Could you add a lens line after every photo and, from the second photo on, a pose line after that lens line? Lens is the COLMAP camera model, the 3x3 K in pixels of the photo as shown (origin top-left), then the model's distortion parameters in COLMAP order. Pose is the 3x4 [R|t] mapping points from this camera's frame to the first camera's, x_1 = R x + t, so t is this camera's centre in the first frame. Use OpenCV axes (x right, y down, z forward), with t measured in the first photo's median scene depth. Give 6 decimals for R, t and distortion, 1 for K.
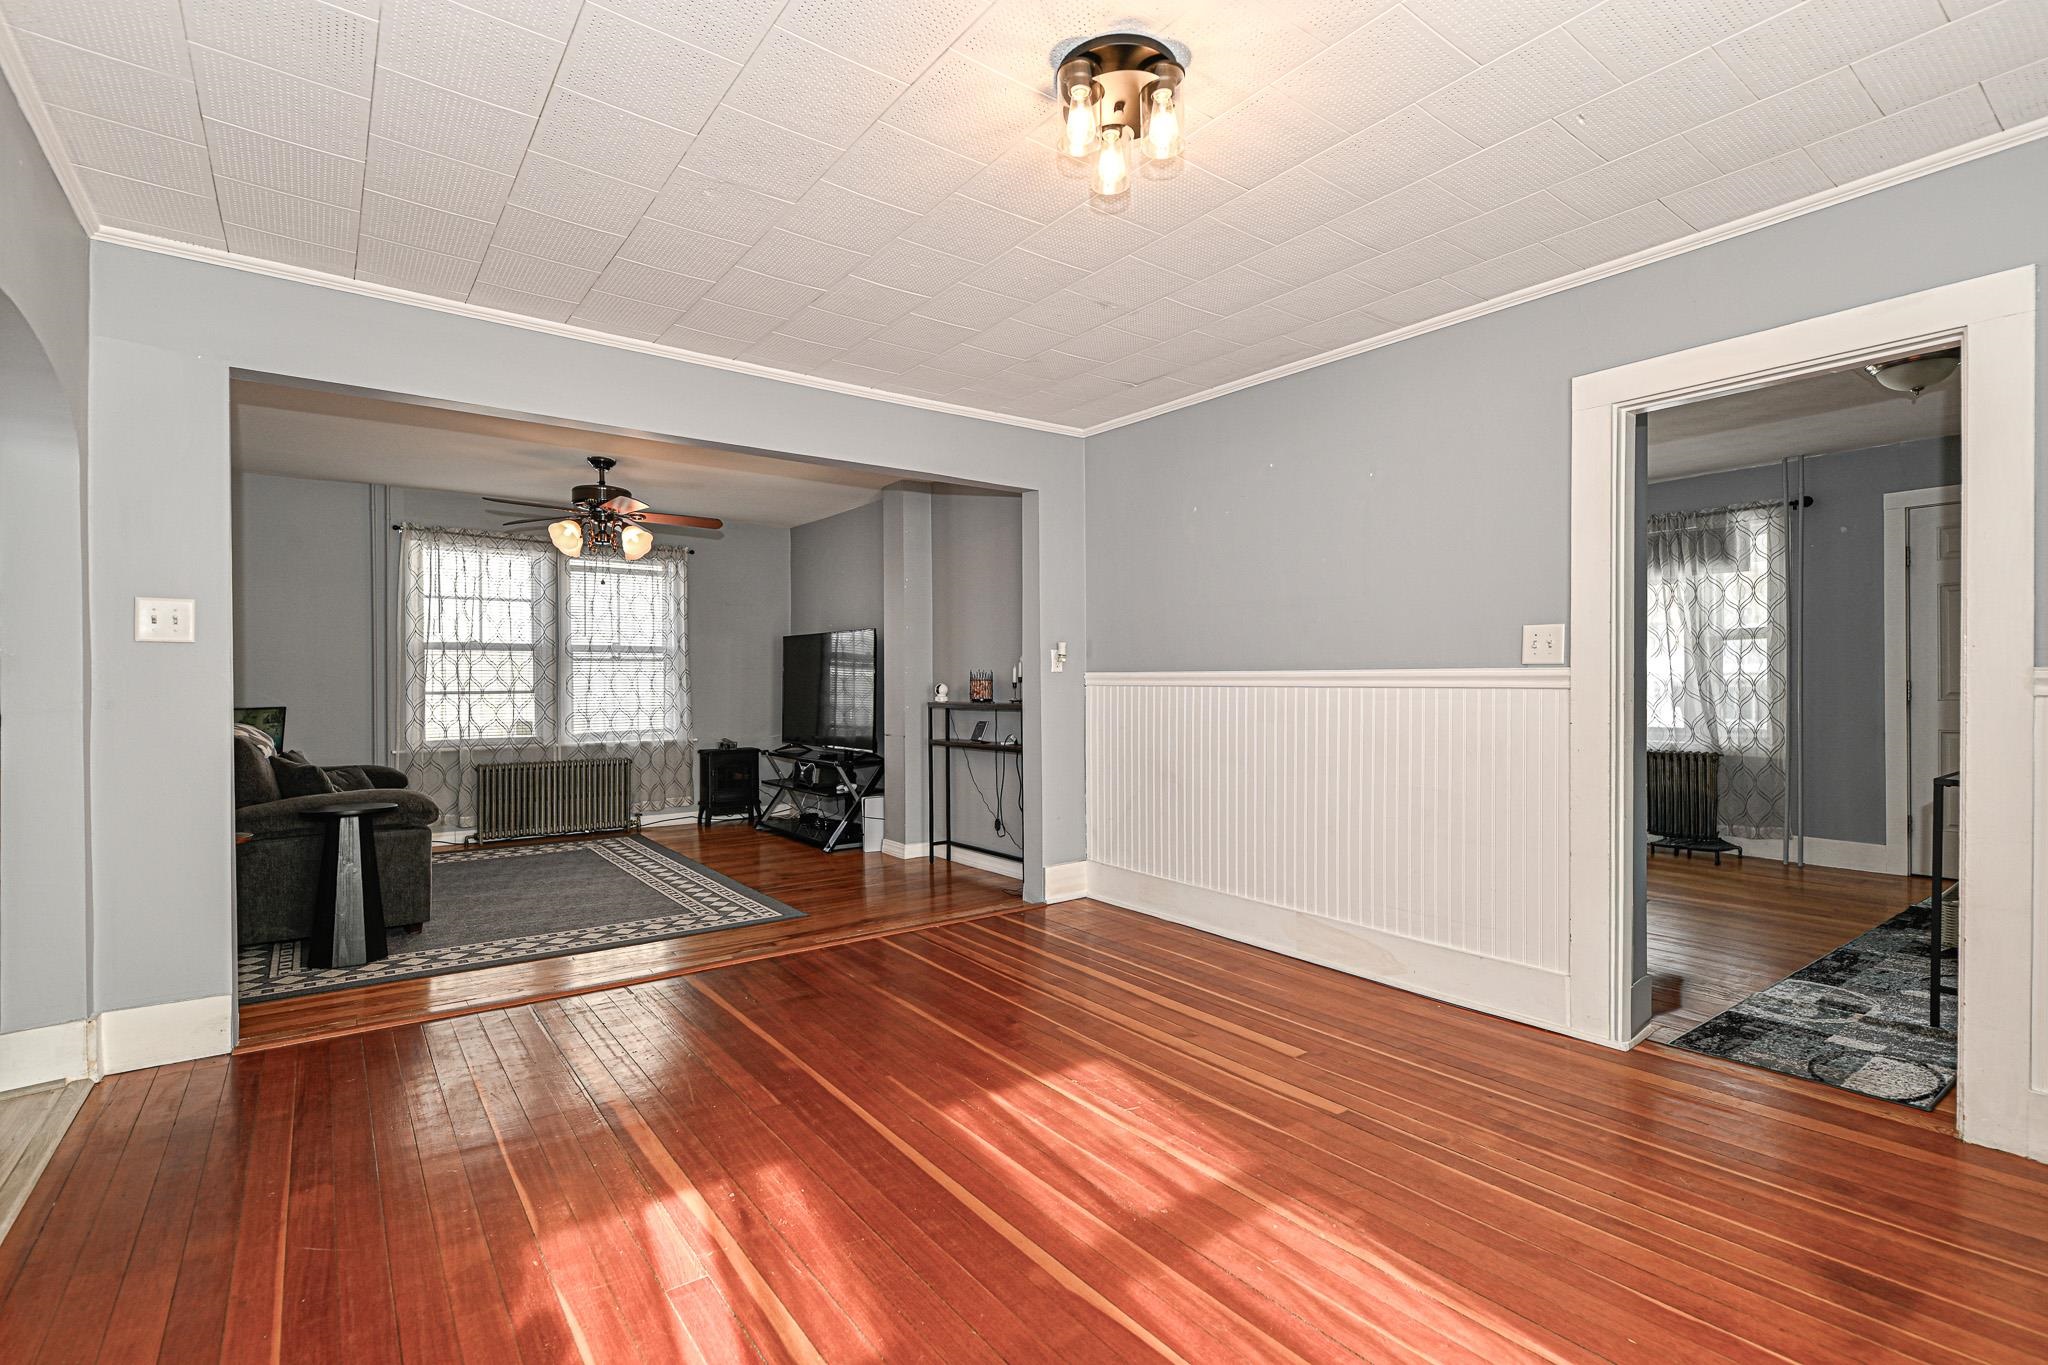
lens RADIAL K [[936.3, 0, 1030.3], [0, 936.3, 681.6], [0, 0, 1]] dist [0.000454, -0.000539]
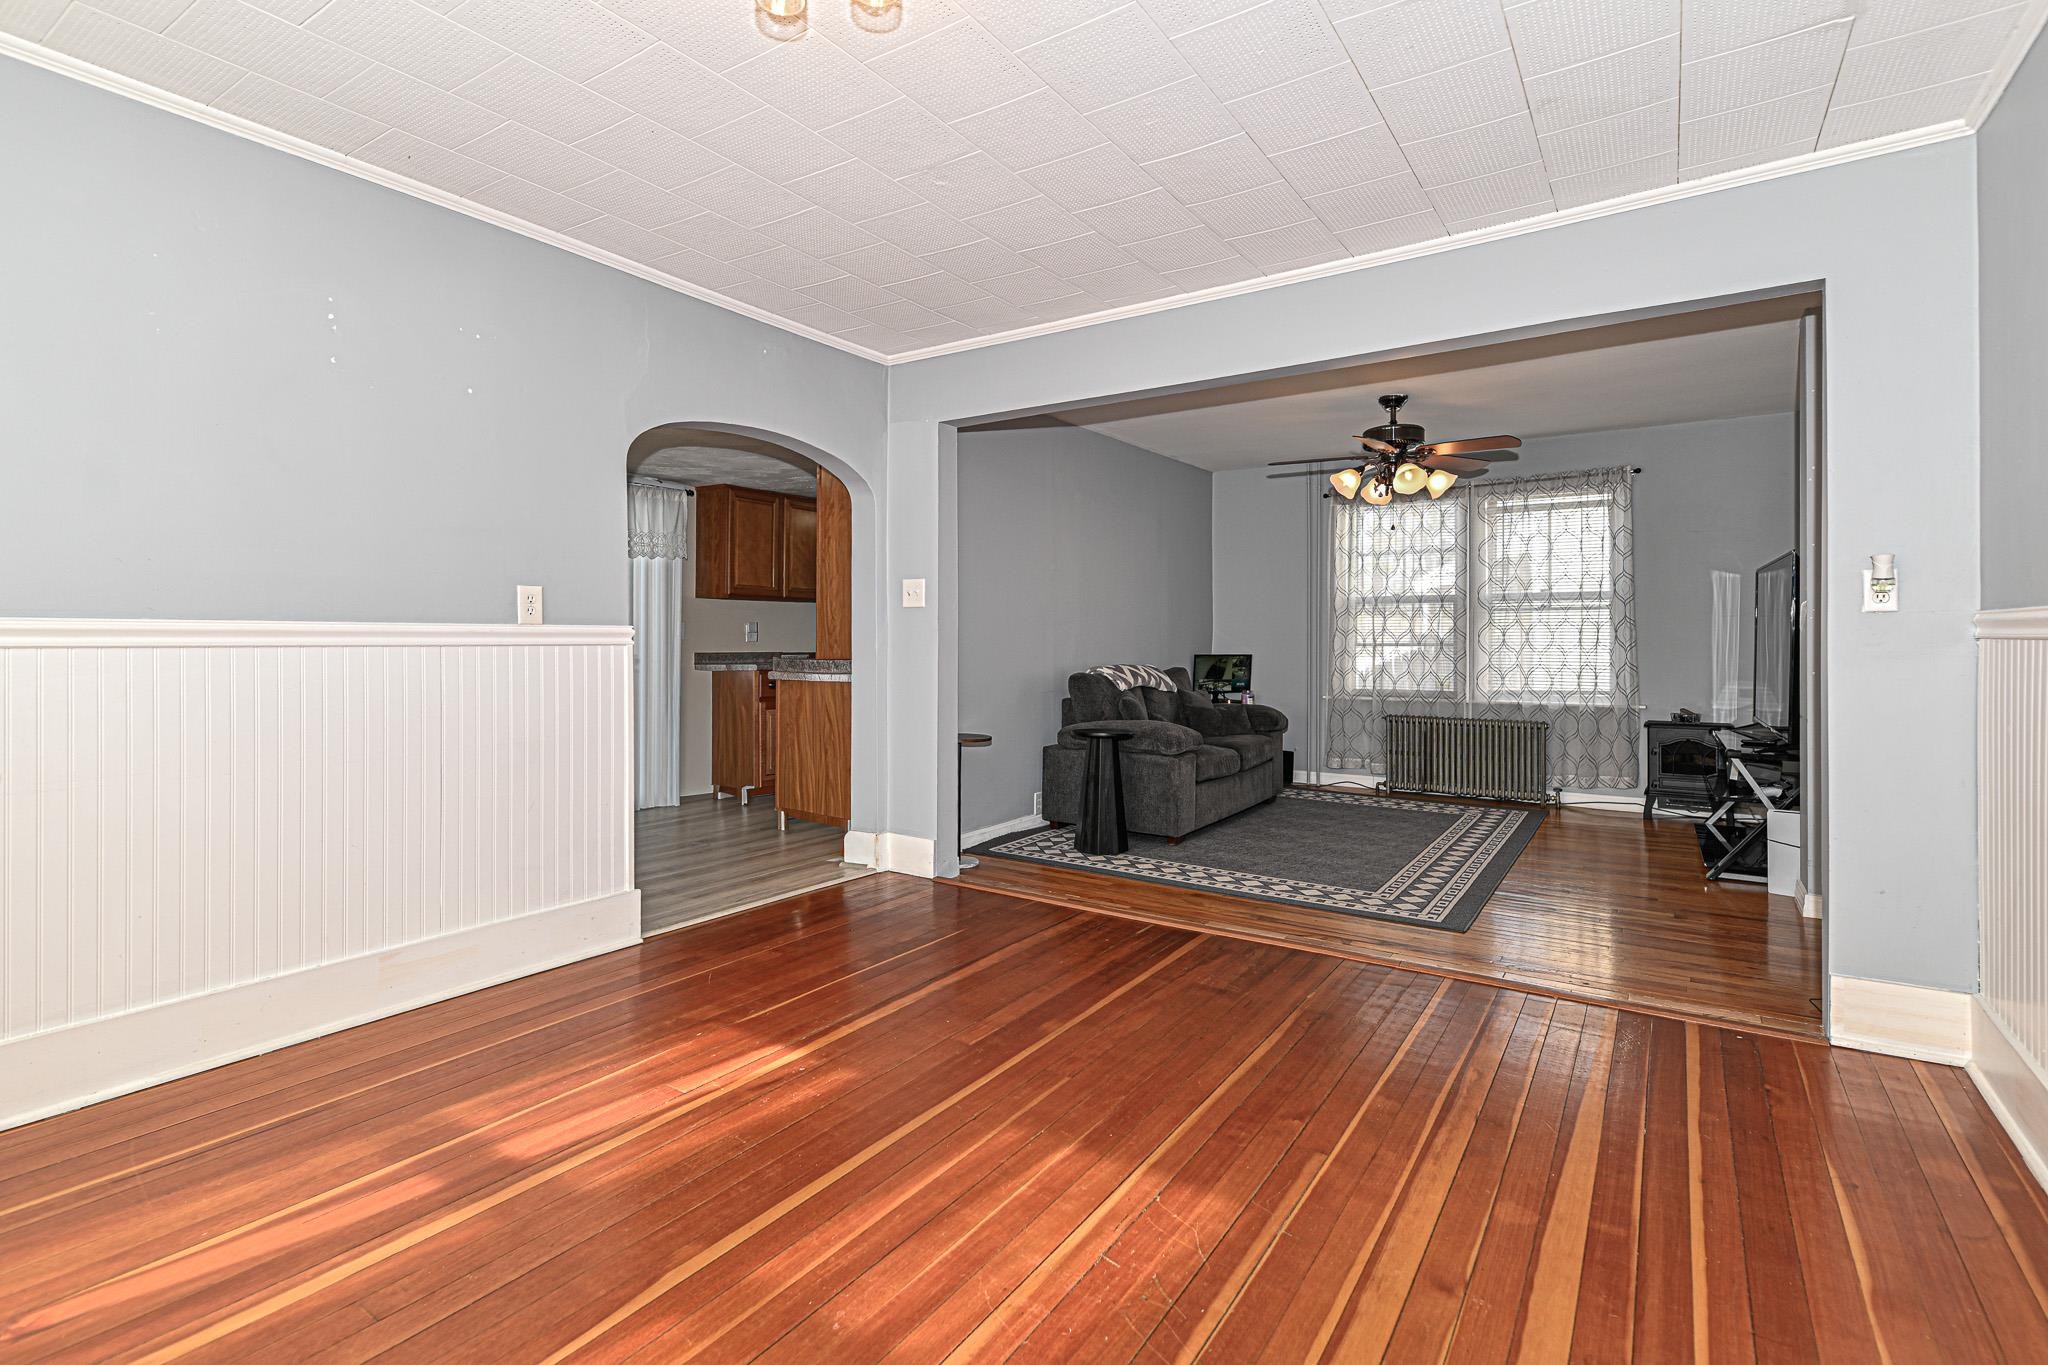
lens RADIAL K [[969.4, 0, 1019.9], [0, 969.4, 630.1], [0, 0, 1]] dist [-0.000350, -0.000055]
pose [[0.320465, -0.005610, -0.947244, 0.298387], [-0.001465, 0.999978, -0.006418, 0.003510], [0.947259, 0.003444, 0.320450, 0.285032]]
